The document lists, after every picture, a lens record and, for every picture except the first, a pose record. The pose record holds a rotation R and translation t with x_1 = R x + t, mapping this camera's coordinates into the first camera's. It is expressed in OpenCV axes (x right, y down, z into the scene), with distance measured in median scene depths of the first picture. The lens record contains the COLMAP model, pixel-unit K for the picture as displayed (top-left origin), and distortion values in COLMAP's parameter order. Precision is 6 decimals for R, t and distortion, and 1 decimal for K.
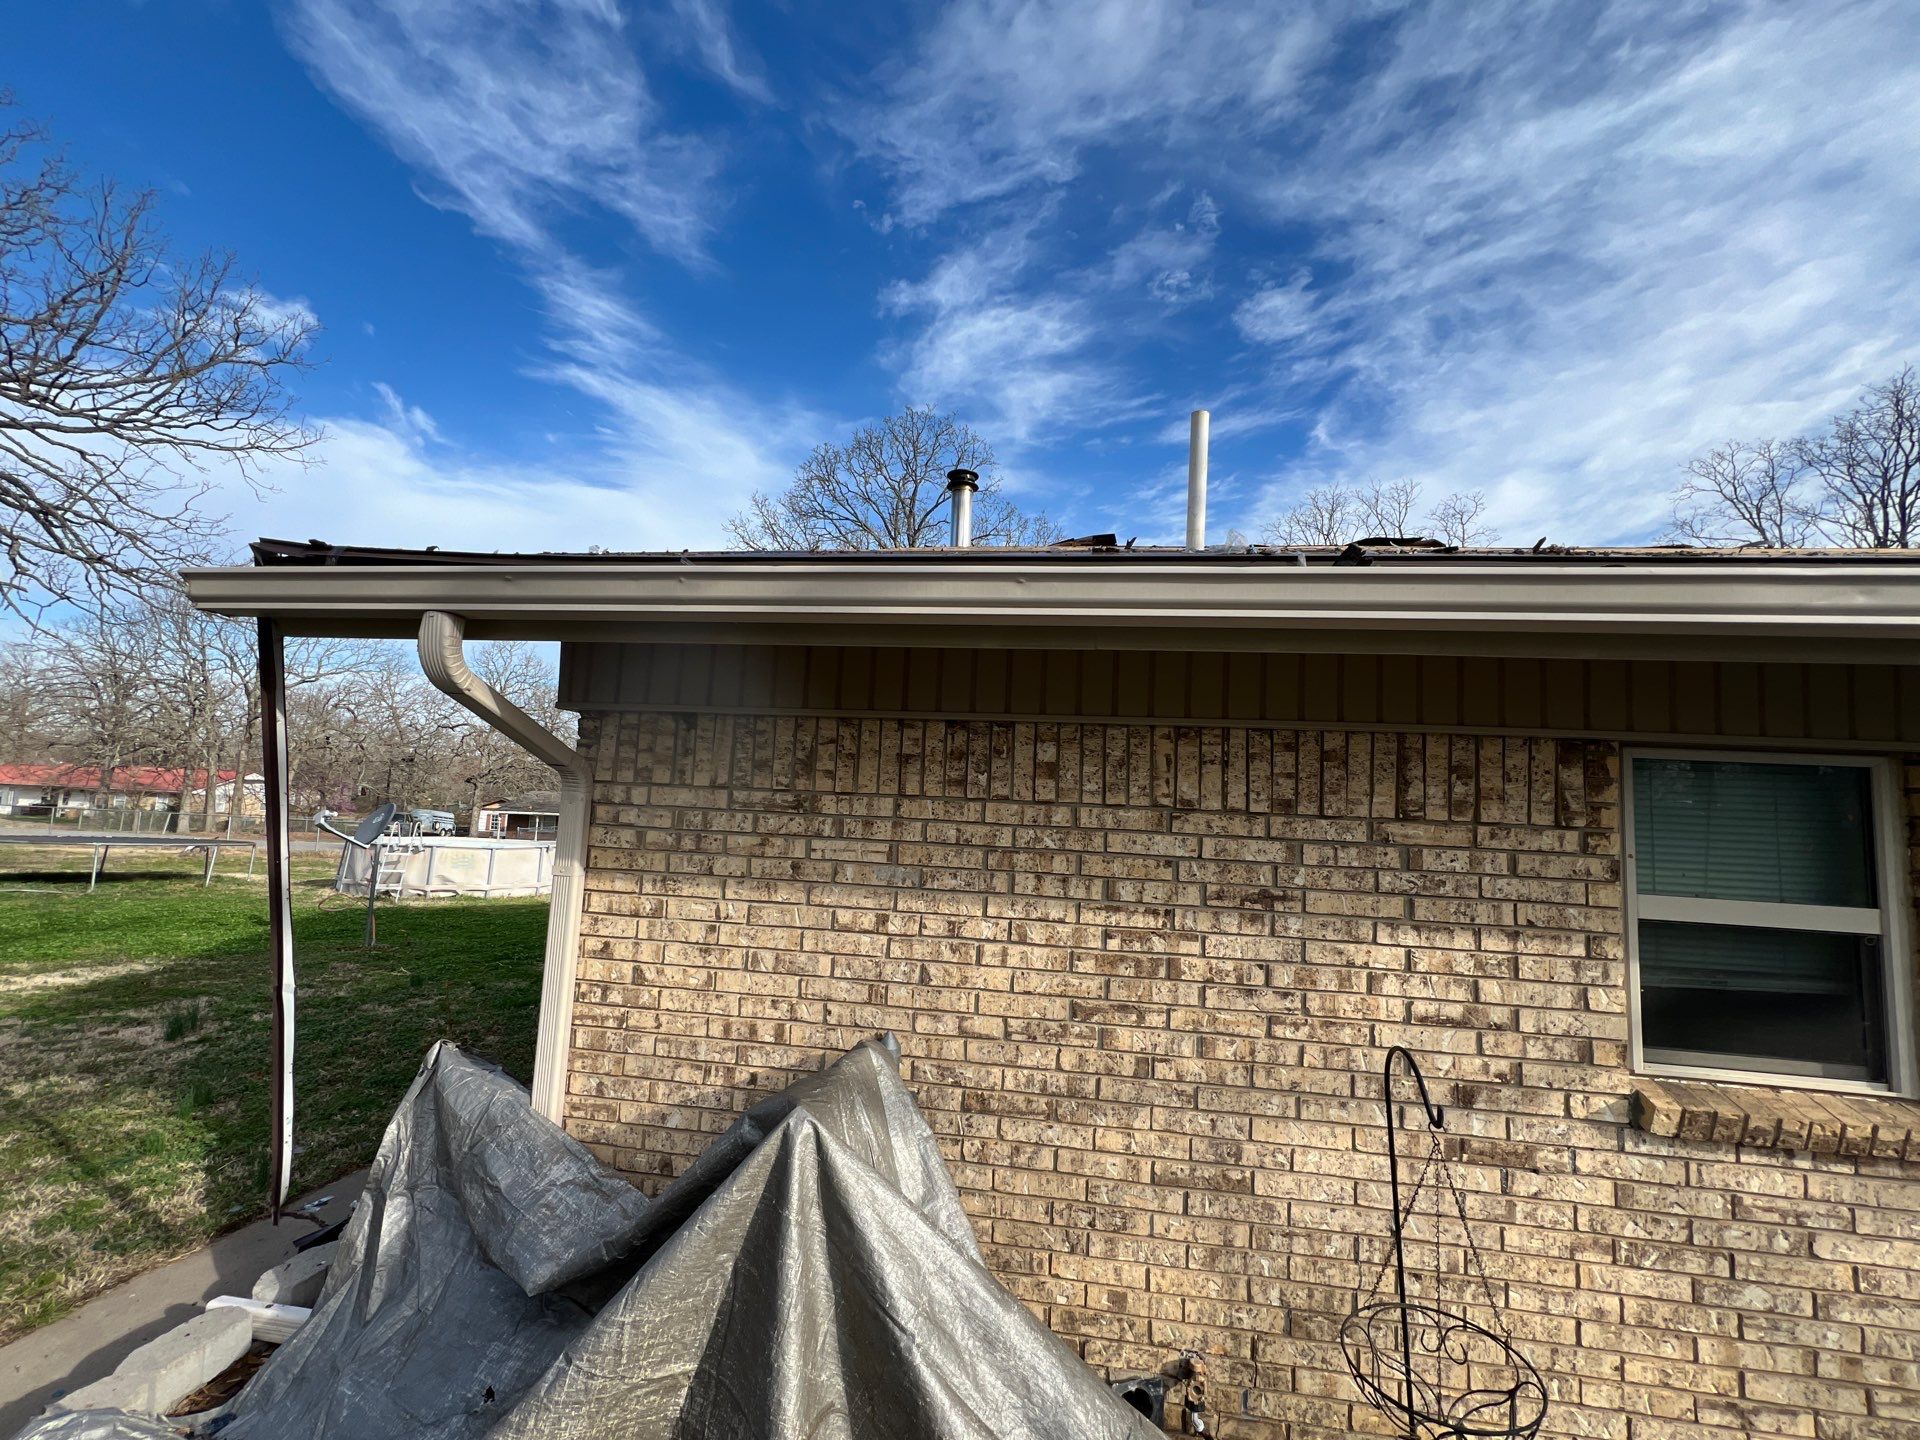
lens RADIAL K [[767.3, 0, 963.7], [0, 767.3, 719.1], [0, 0, 1]] dist [-0.000968, 0.000109]
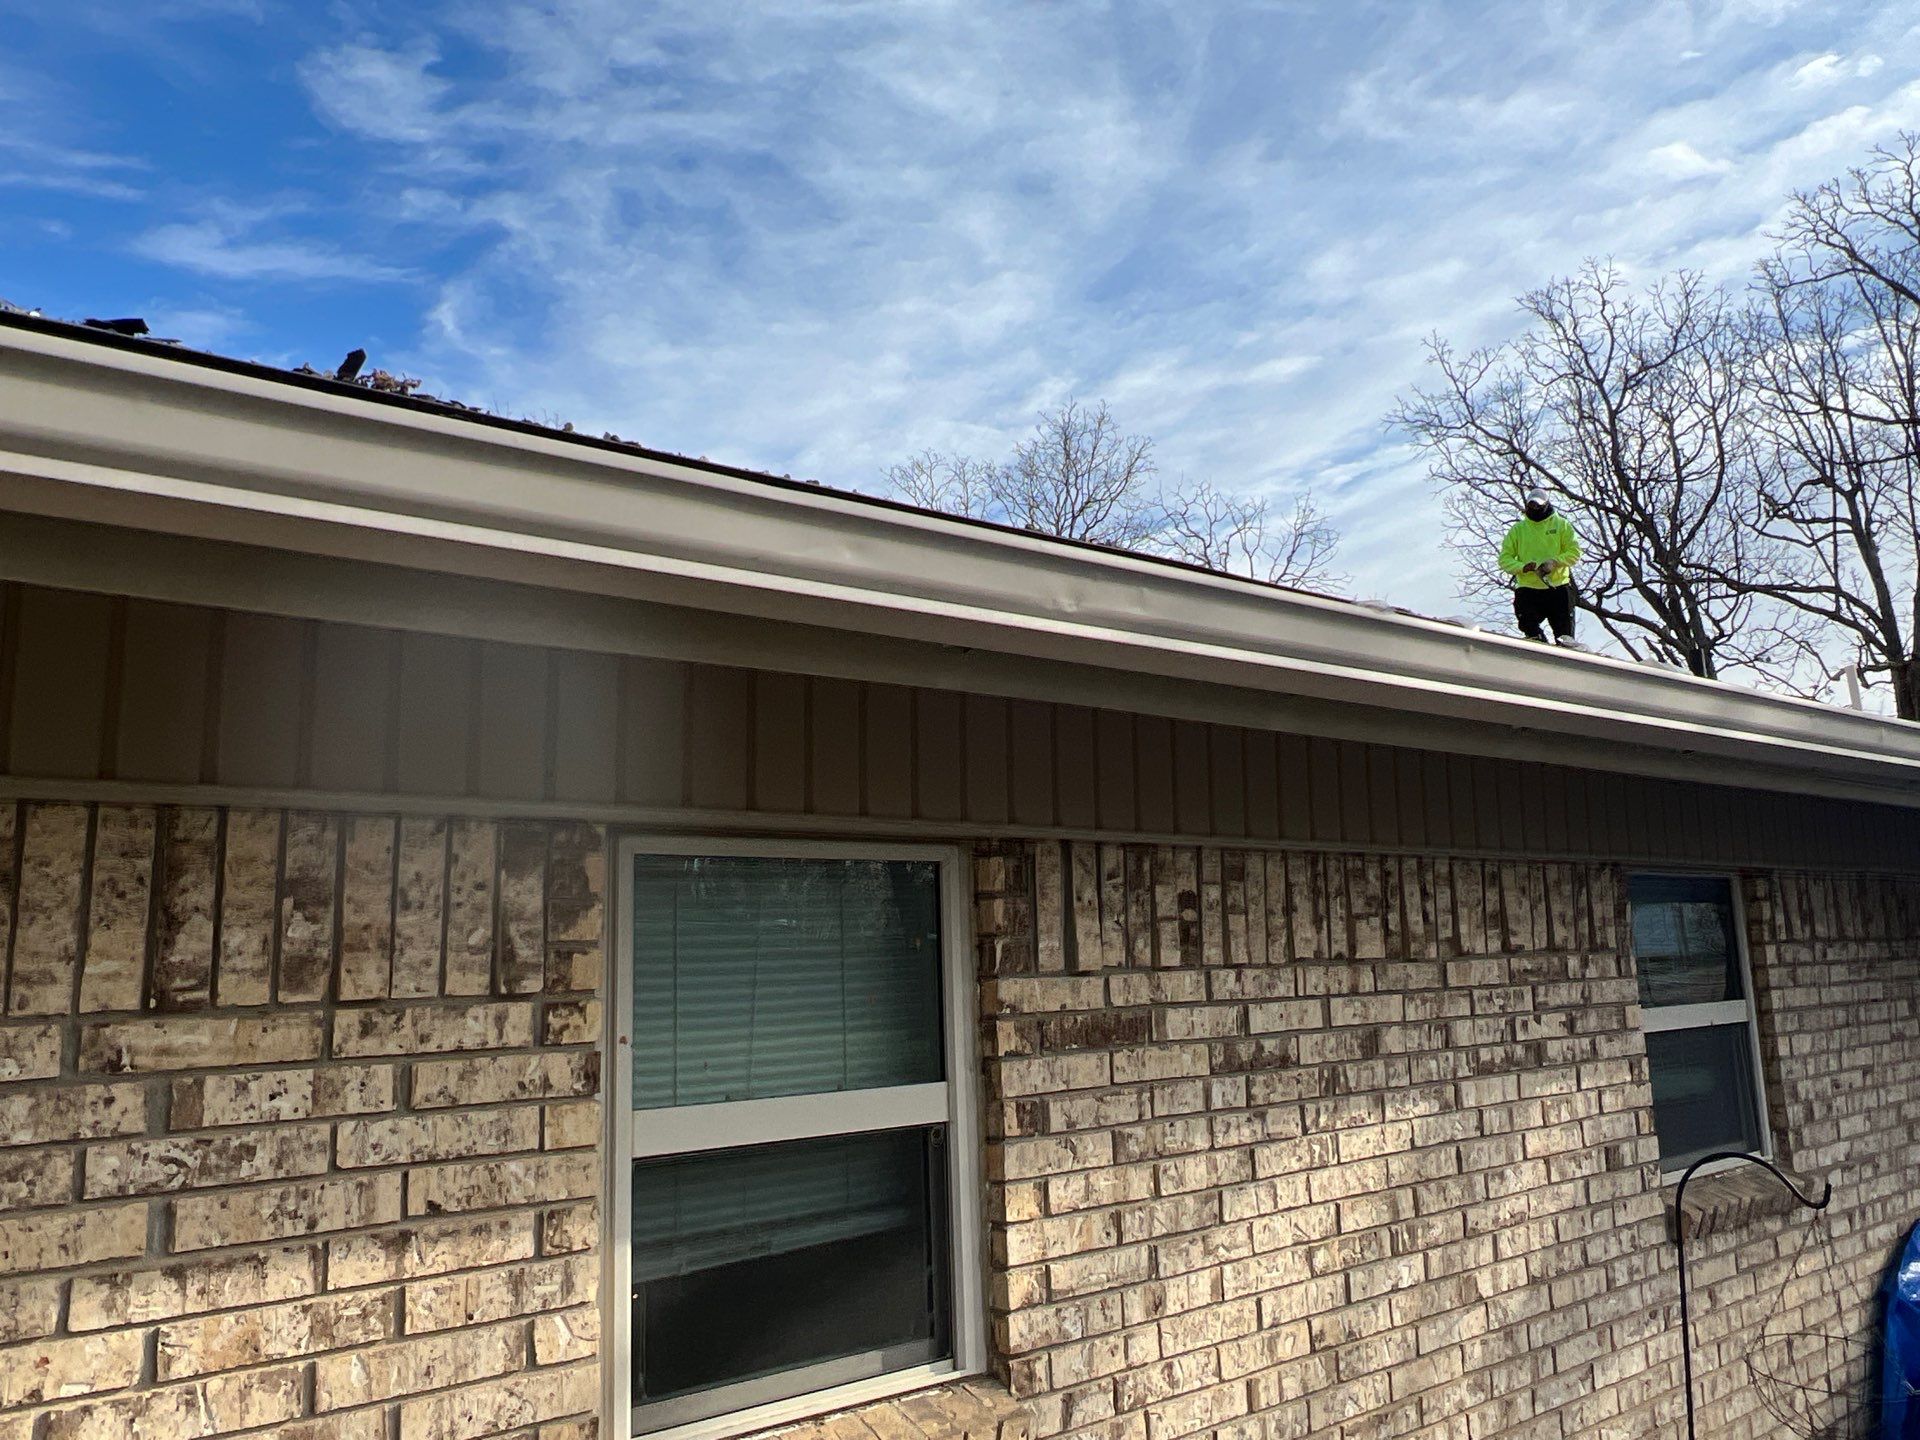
lens RADIAL K [[1389.5, 0, 960.0], [0, 1389.5, 720.0], [0, 0, 1]] dist [-0.000739, 0.000102]
pose [[0.696635, 0.052234, 0.715522, 0.332712], [-0.005425, 0.997701, -0.067552, 0.021610], [-0.717406, 0.043177, 0.695316, 0.157044]]
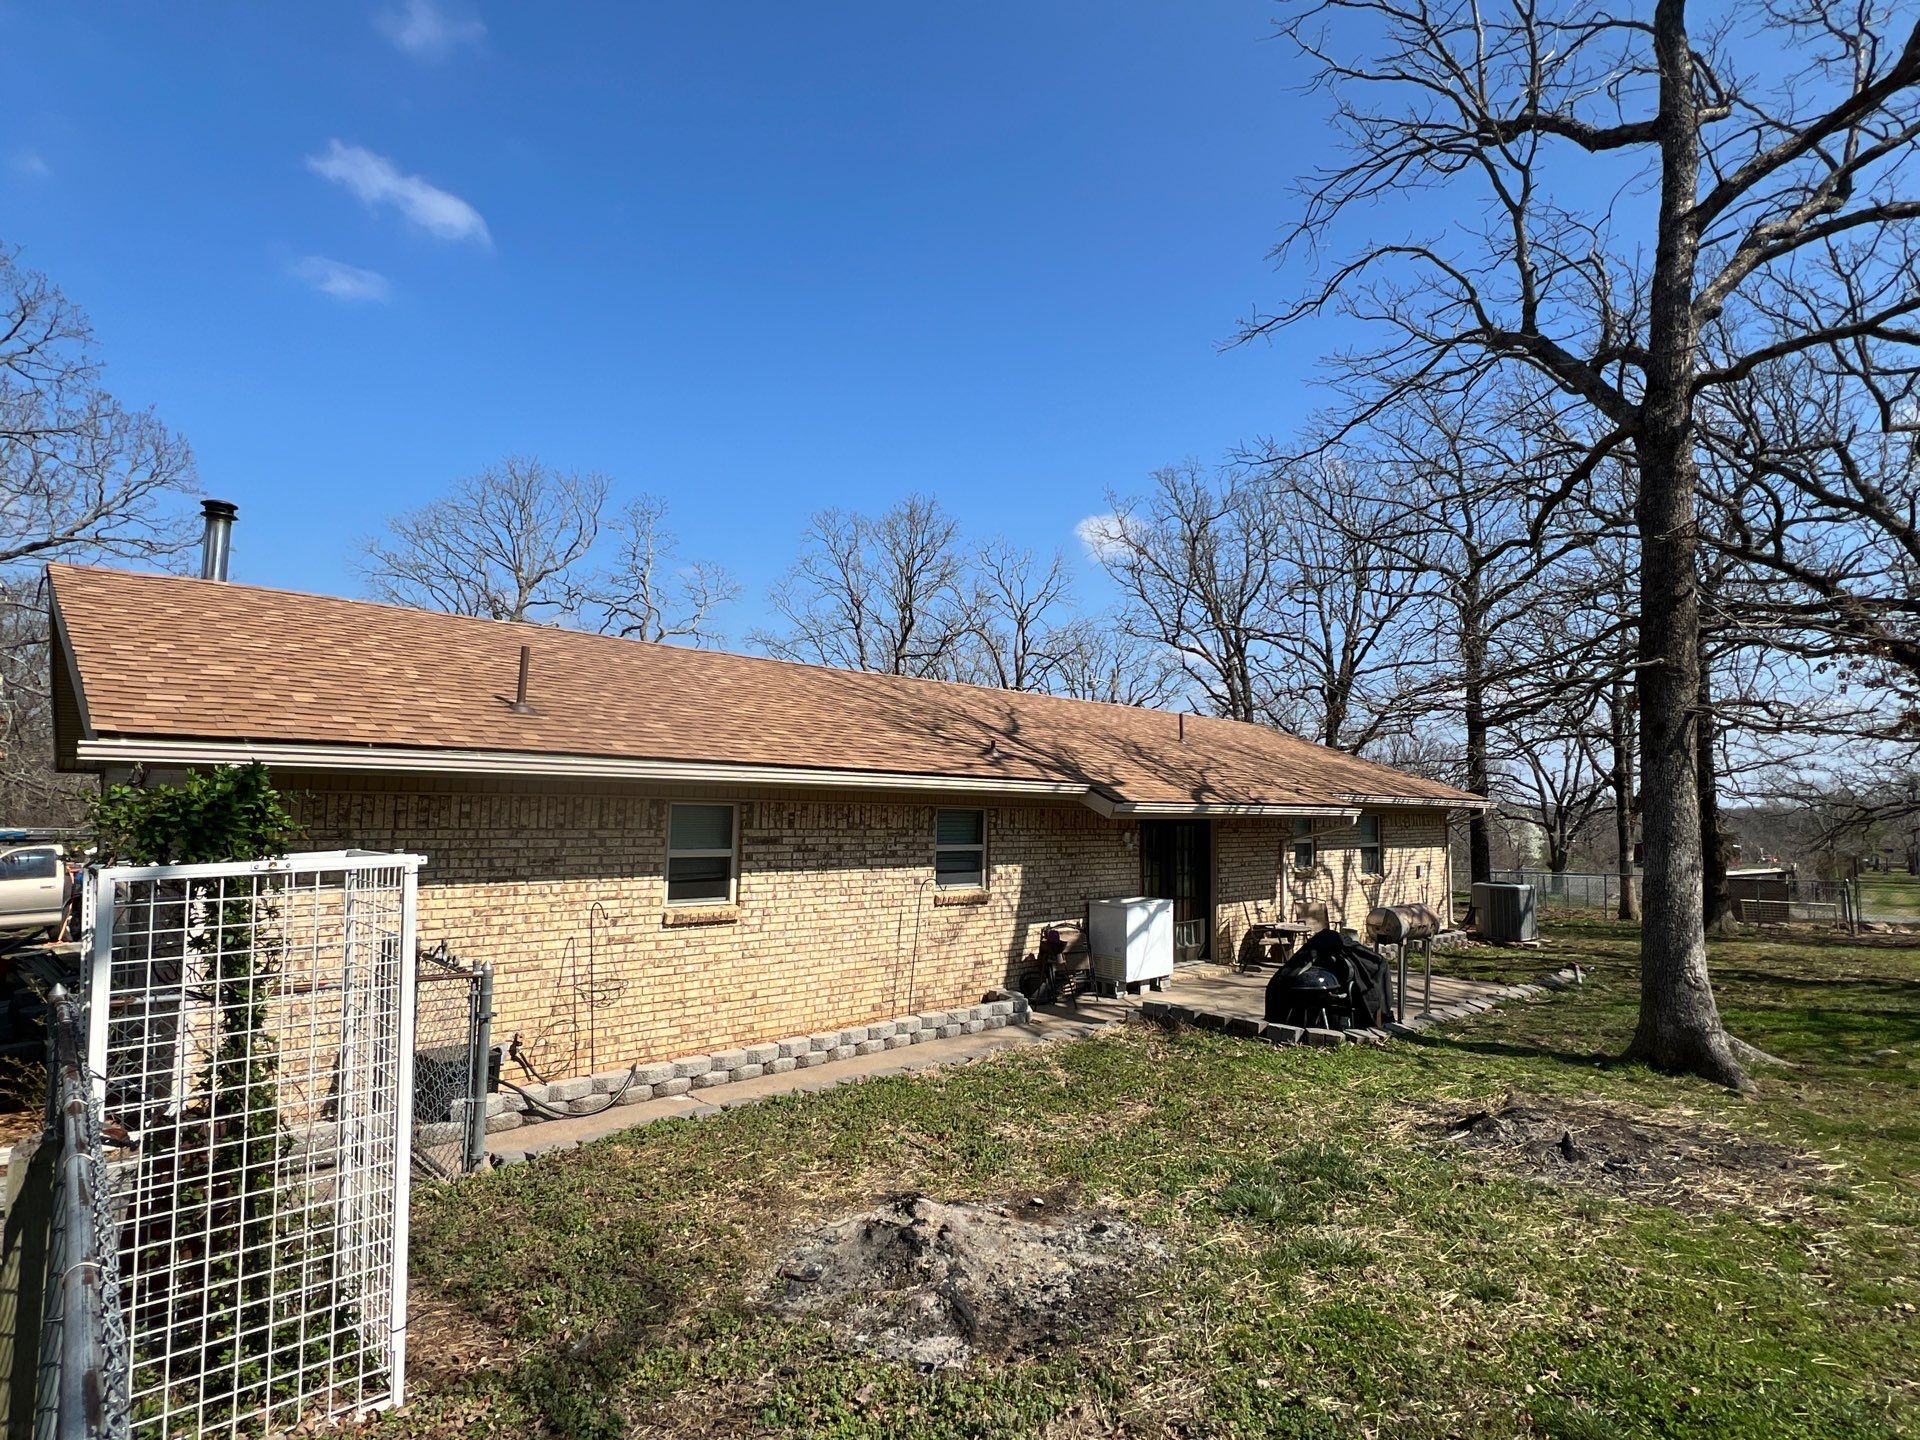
lens RADIAL K [[996.9, 0, 969.4], [0, 996.9, 724.6], [0, 0, 1]] dist [-0.000962, -0.000033]
pose [[0.623072, 0.029505, 0.781608, -1.469562], [-0.071734, 0.997232, 0.019539, -0.423868], [-0.778868, -0.068242, 0.623464, -2.330473]]
